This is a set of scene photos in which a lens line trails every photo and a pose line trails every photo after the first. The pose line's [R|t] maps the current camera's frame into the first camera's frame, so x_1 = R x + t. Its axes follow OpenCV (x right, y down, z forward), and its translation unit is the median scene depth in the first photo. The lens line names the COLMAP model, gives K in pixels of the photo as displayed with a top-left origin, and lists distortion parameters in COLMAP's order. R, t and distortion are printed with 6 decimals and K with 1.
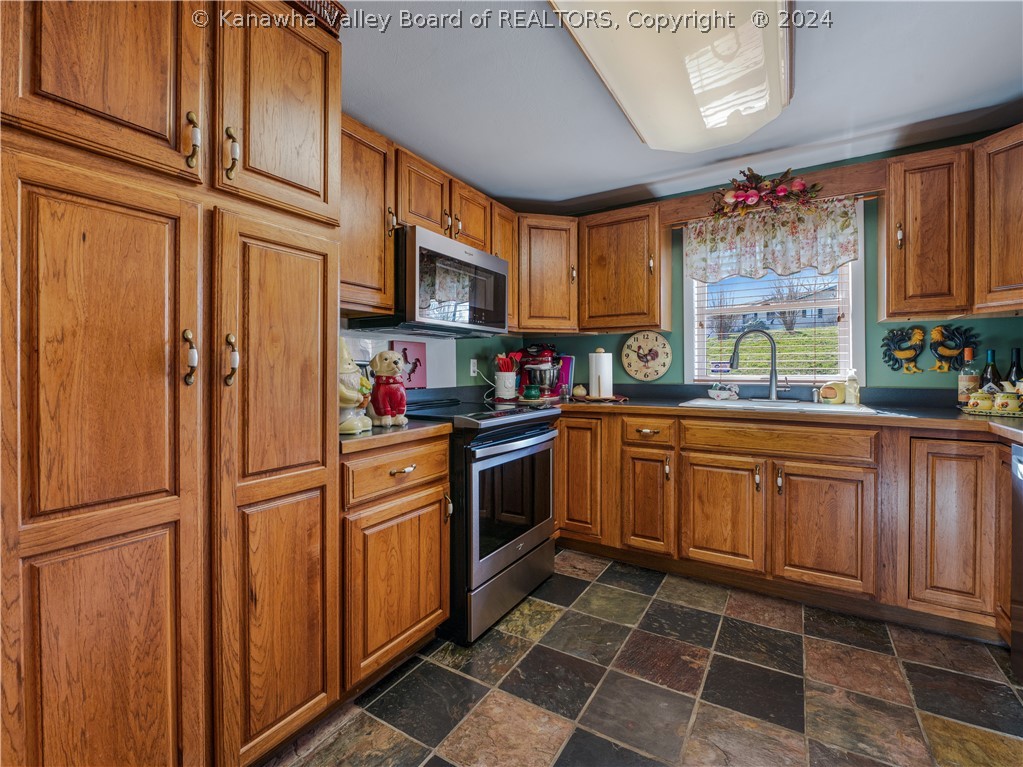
lens RADIAL K [[465.6, 0, 511.3], [0, 465.6, 371.0], [0, 0, 1]] dist [-0.001853, -0.001106]
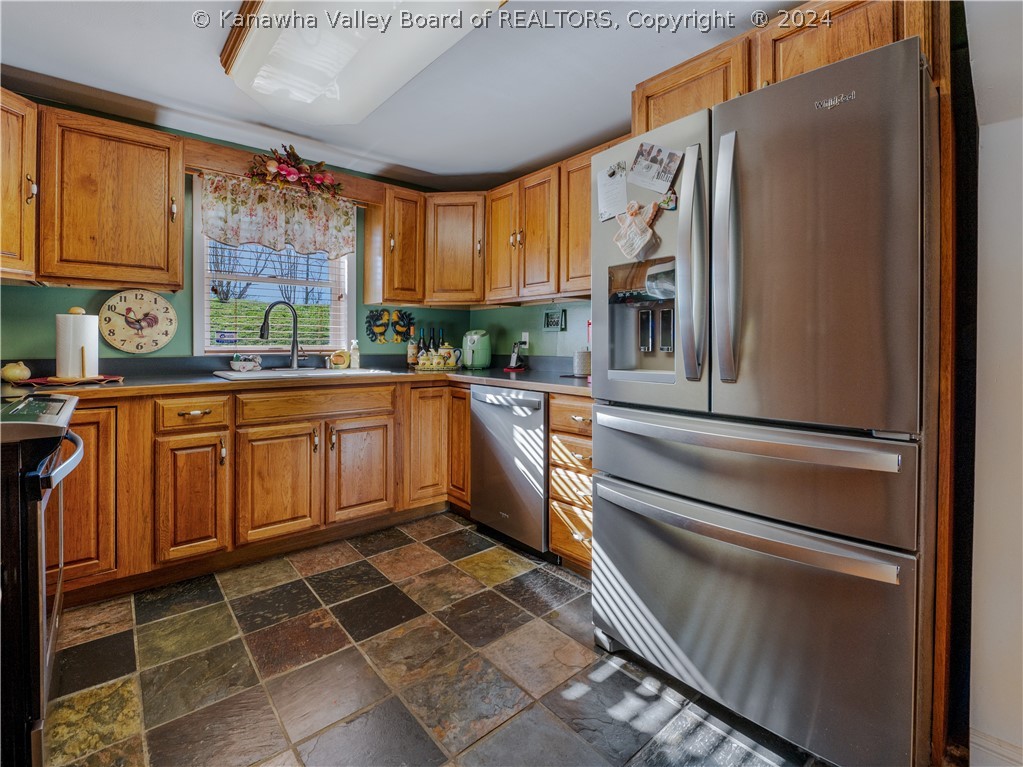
lens RADIAL K [[472.7, 0, 511.3], [0, 472.7, 345.9], [0, 0, 1]] dist [-0.001150, -0.000587]
pose [[0.313573, -0.004618, 0.949553, -0.344132], [-0.002834, 0.999979, 0.005799, 0.002879], [-0.949560, -0.004510, 0.313554, 0.205454]]
